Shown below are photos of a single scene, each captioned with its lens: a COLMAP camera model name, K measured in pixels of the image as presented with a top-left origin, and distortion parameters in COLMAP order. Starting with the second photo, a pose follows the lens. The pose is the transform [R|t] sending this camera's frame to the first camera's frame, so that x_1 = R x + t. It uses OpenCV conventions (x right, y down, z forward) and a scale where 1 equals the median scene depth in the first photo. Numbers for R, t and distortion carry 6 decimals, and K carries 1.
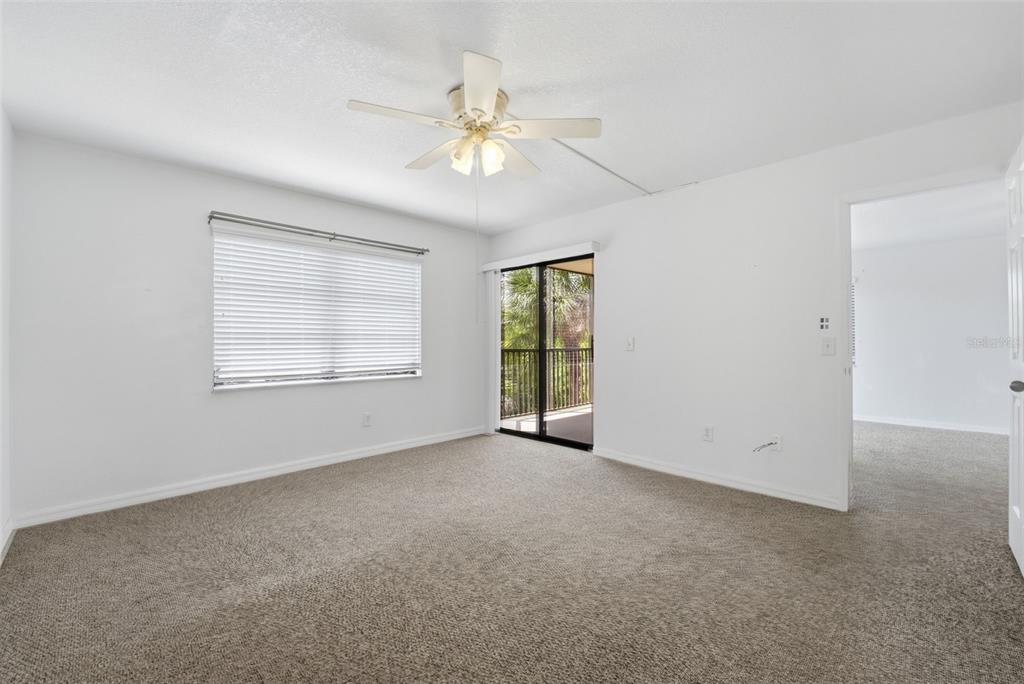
lens RADIAL K [[416.2, 0, 513.3], [0, 416.2, 340.1], [0, 0, 1]] dist [-0.026317, 0.000664]
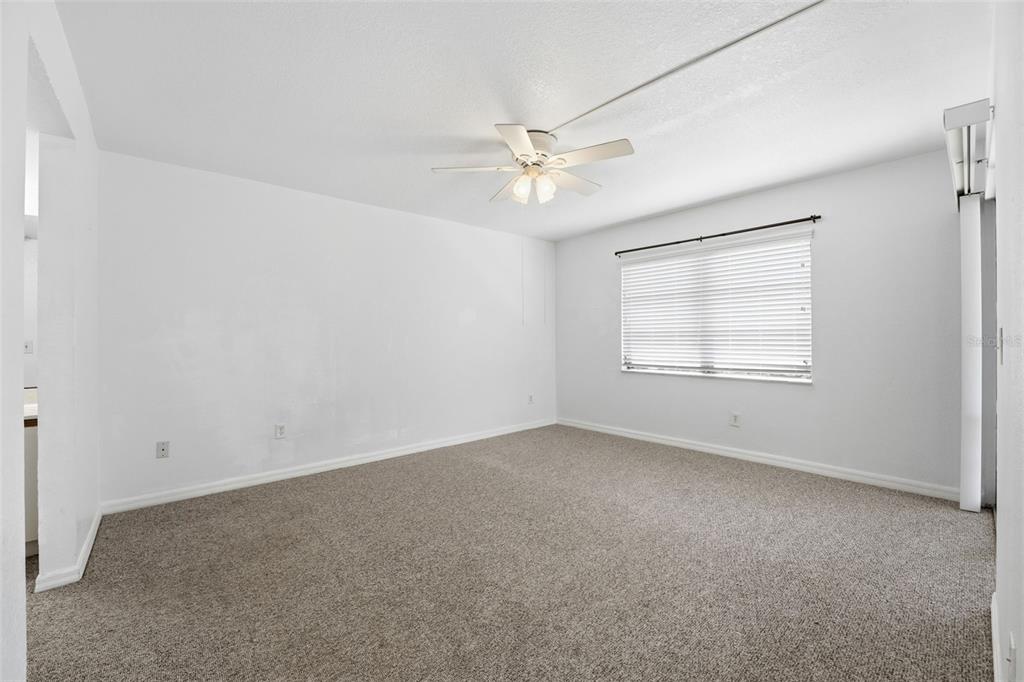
lens RADIAL K [[417.4, 0, 529.3], [0, 417.4, 339.2], [0, 0, 1]] dist [-0.028771, 0.000305]
pose [[-0.044290, 0.002712, -0.999015, 0.733921], [0.009773, 0.999950, 0.002281, -0.000946], [0.998971, -0.009662, -0.044314, 0.667787]]
